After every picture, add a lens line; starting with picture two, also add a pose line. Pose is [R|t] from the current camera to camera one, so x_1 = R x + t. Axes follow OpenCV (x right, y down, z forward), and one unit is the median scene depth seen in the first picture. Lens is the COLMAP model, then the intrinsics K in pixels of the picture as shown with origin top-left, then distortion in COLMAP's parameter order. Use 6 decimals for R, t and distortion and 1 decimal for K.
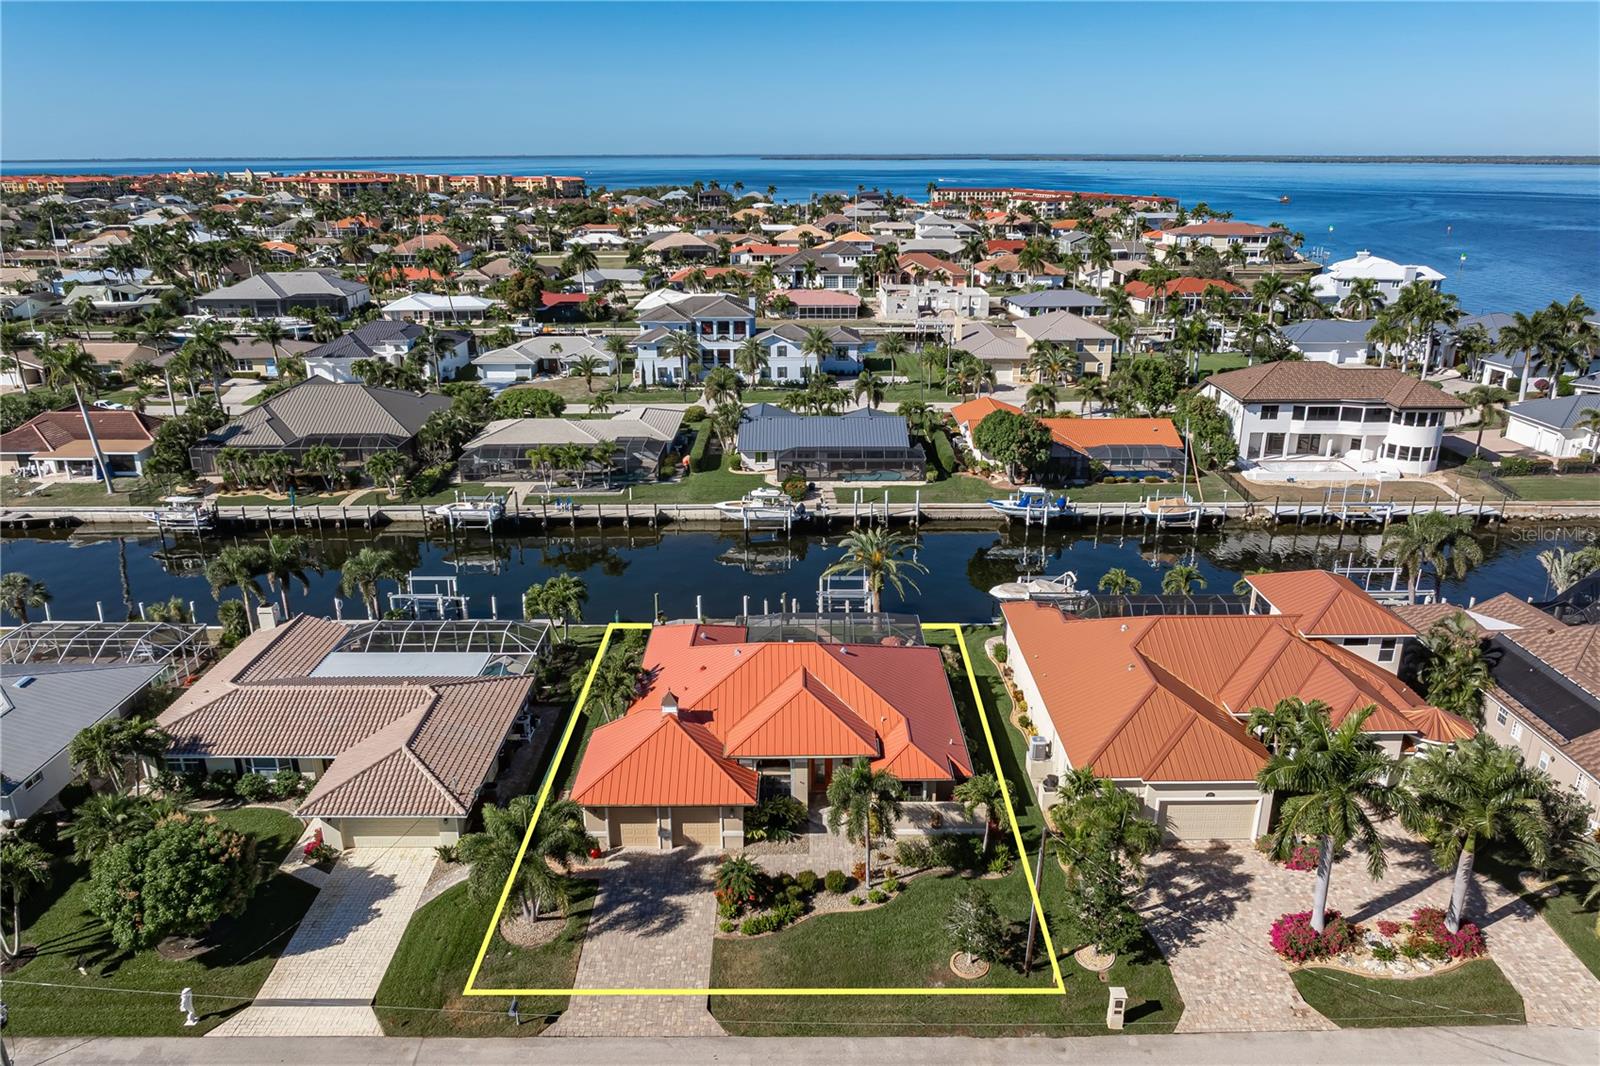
lens RADIAL K [[1119.0, 0, 804.8], [0, 1119.0, 577.2], [0, 0, 1]] dist [-0.021491, 0.001425]
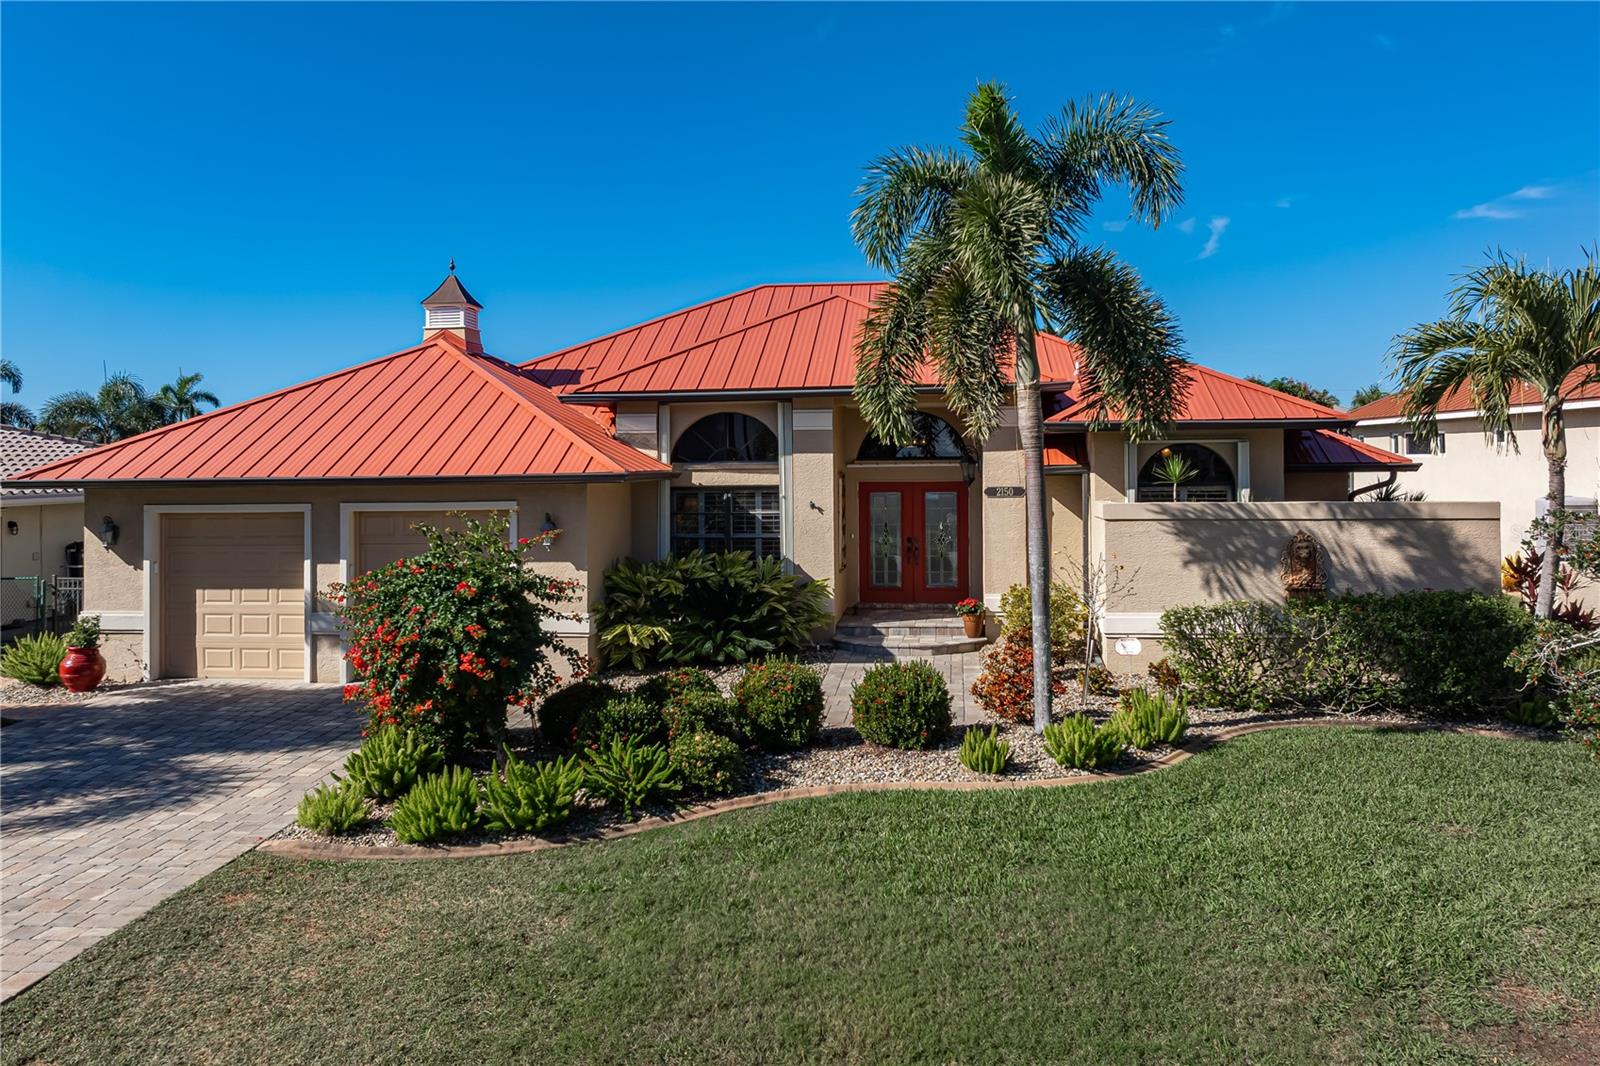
lens RADIAL K [[1128.3, 0, 845.8], [0, 1128.3, 533.4], [0, 0, 1]] dist [-0.026063, 0.000230]
pose [[0.994051, -0.002727, -0.108878, 0.019816], [-0.036482, 0.933599, -0.356459, 0.154031], [0.102621, 0.358310, 0.927945, 0.370240]]
